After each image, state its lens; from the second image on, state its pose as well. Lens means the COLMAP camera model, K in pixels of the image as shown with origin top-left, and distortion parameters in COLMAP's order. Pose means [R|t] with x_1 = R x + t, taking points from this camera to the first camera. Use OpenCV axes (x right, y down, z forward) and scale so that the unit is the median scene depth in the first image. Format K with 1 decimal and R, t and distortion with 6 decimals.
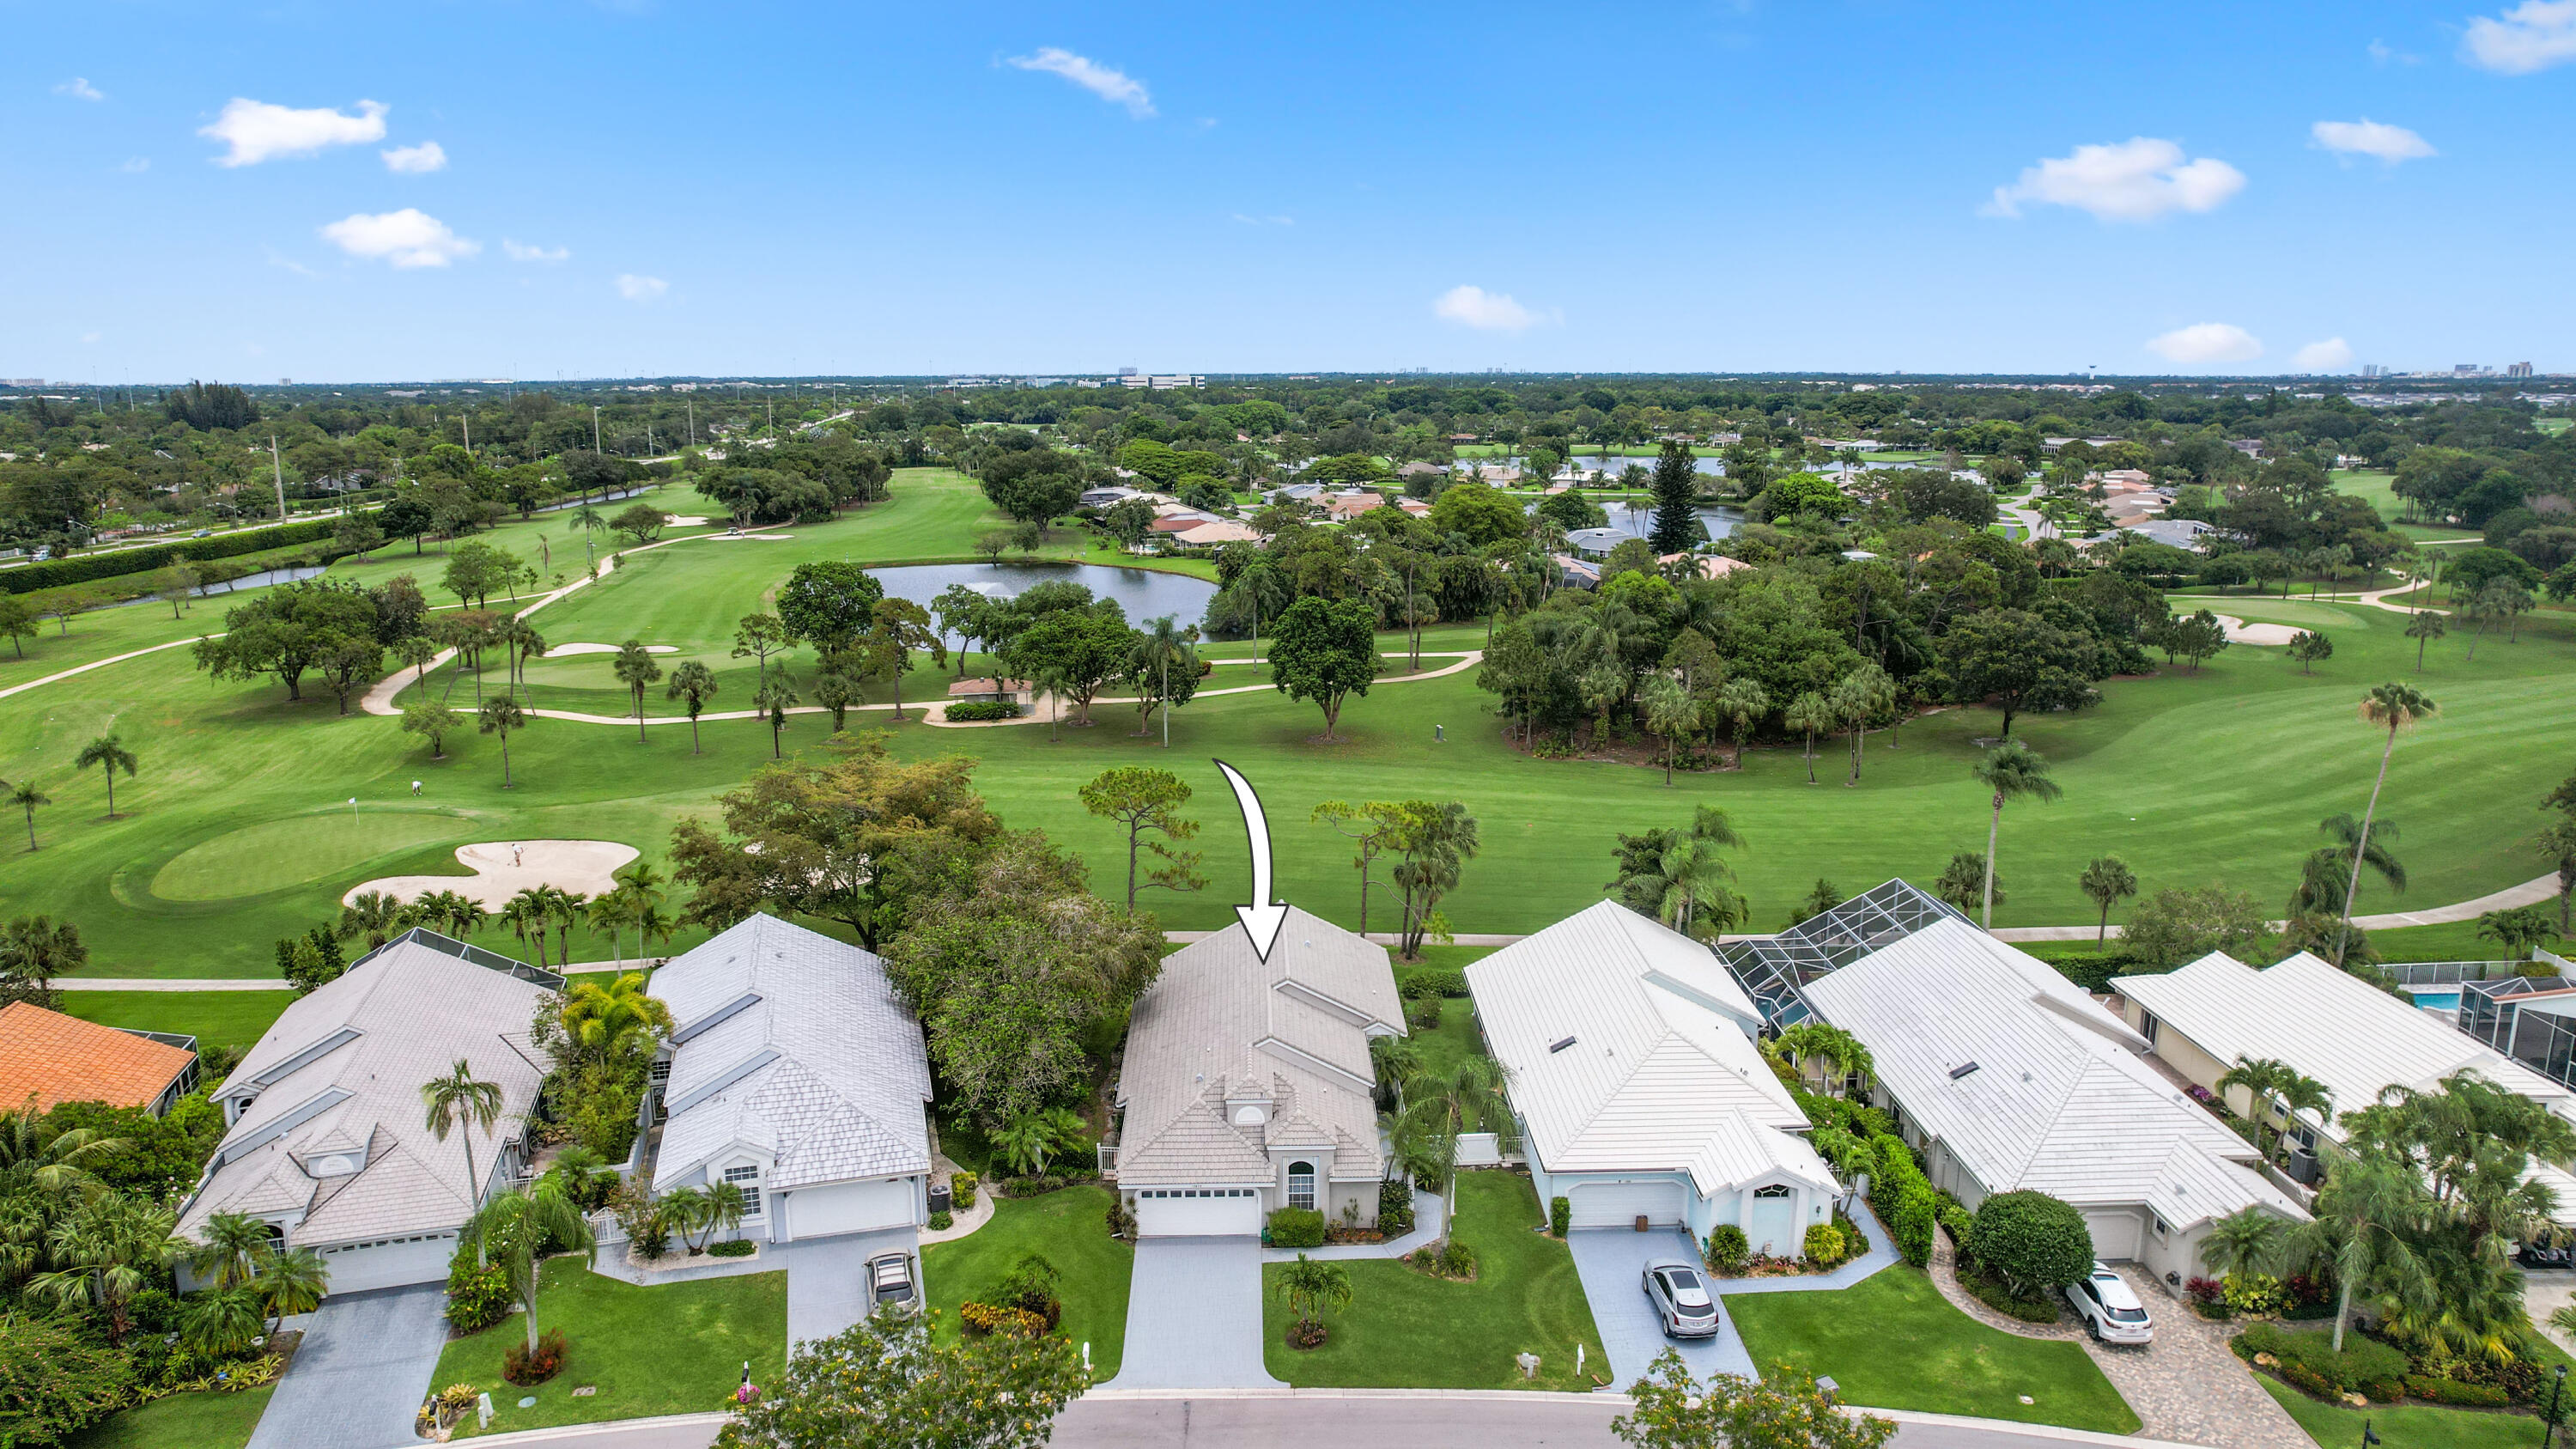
lens RADIAL K [[1613.7, 0, 1288.0], [0, 1613.7, 724.5], [0, 0, 1]] dist [-0.021942, -0.000303]
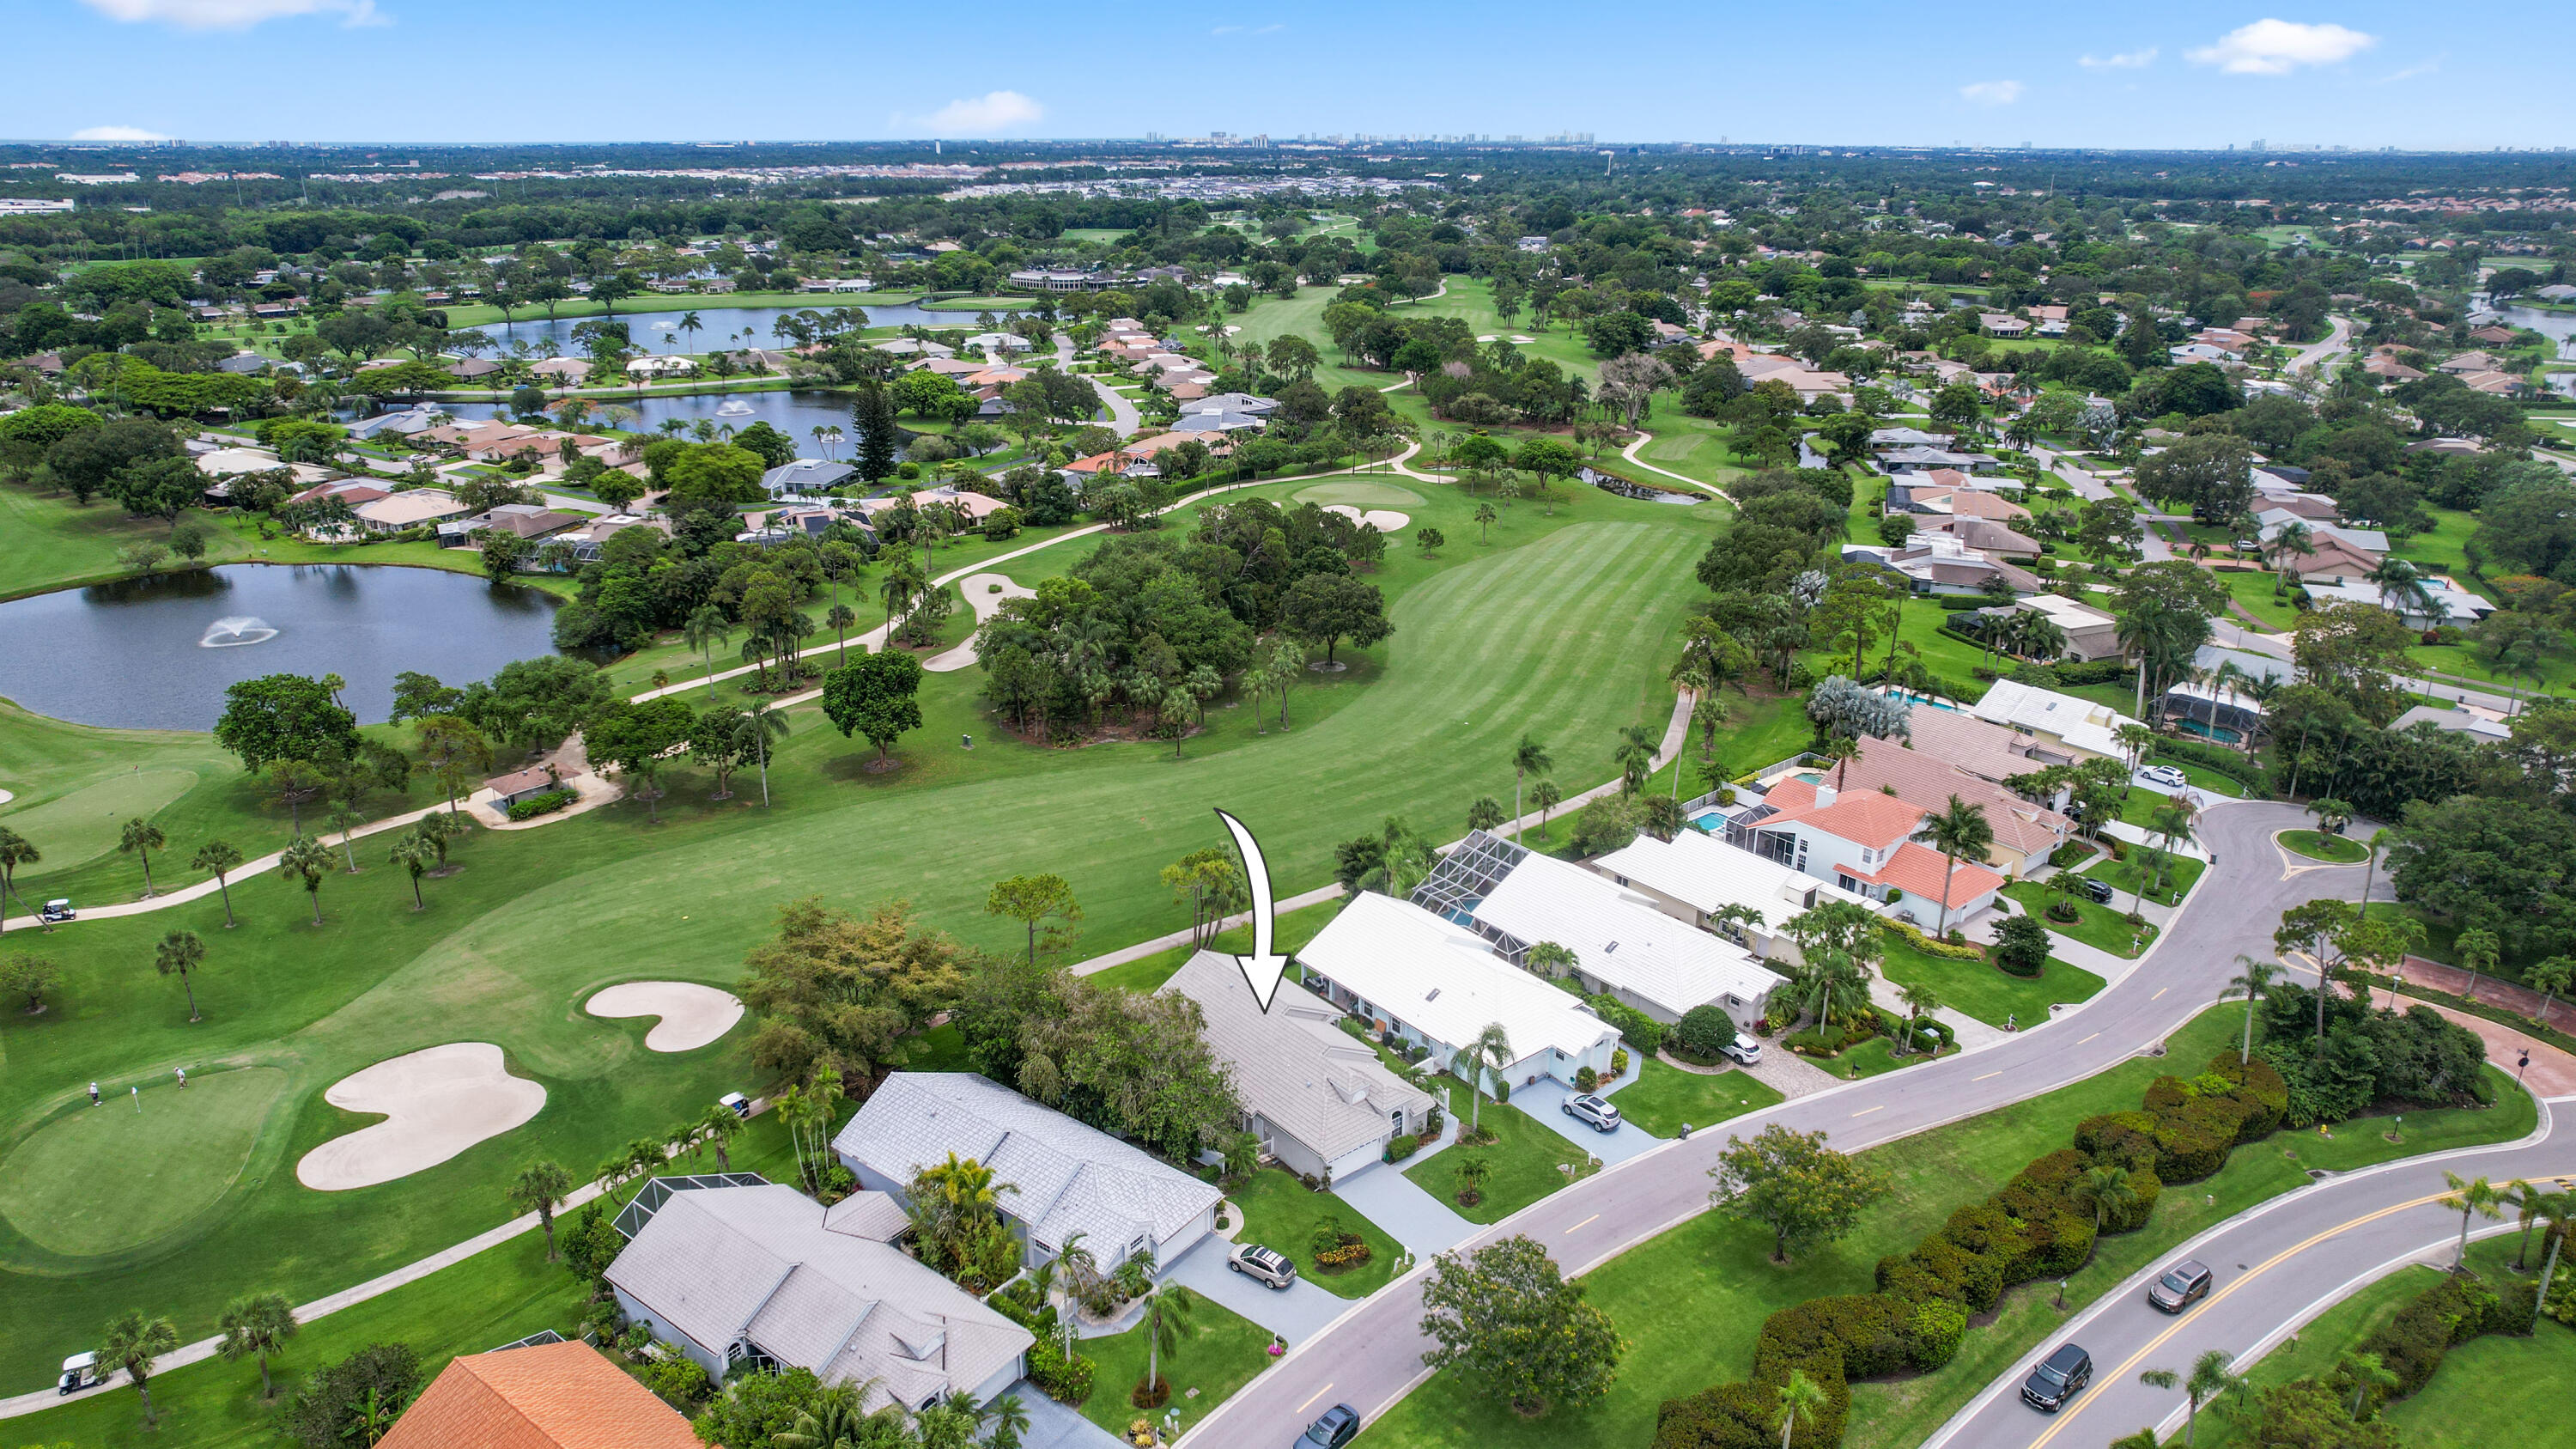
lens RADIAL K [[1613.7, 0, 1288.0], [0, 1613.7, 724.5], [0, 0, 1]] dist [-0.021942, -0.000303]
pose [[0.792447, -0.202595, 0.575311, -0.967727], [0.125716, 0.977224, 0.170965, -0.434457], [-0.596845, -0.063155, 0.799867, -0.282970]]
